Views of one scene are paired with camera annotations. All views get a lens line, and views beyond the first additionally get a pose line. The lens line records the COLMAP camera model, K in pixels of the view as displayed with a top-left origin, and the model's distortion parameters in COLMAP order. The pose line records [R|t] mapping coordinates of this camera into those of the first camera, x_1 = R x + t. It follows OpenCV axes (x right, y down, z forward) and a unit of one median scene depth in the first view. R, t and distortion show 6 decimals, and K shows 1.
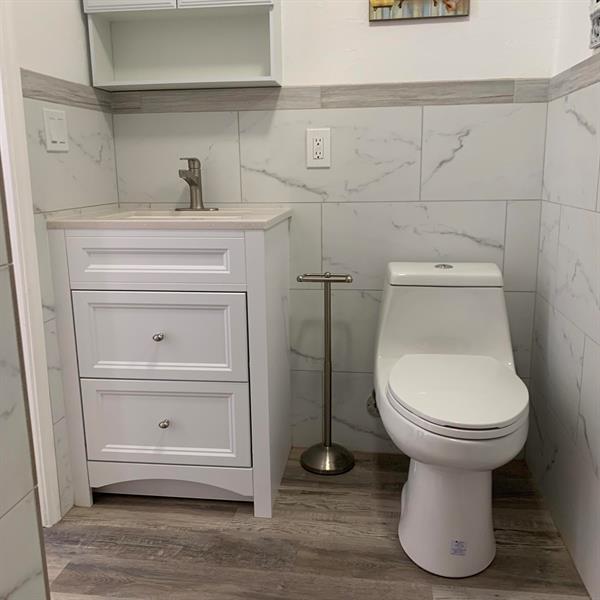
lens RADIAL K [[616.7, 0, 293.6], [0, 616.7, 296.2], [0, 0, 1]] dist [0.103065, -0.240093]
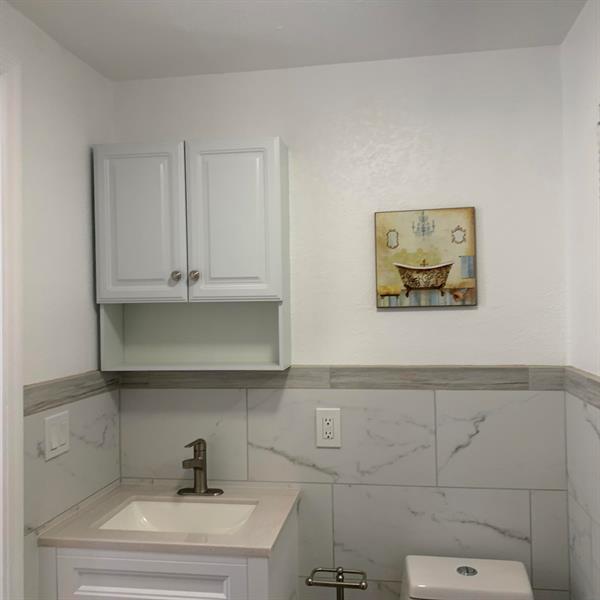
lens RADIAL K [[616.7, 0, 293.6], [0, 616.7, 296.2], [0, 0, 1]] dist [0.103065, -0.240093]
pose [[0.999660, -0.000707, -0.026066, 0.011531], [-0.004994, 0.975940, -0.217982, -0.234216], [0.025593, 0.218039, 0.975605, 0.012043]]
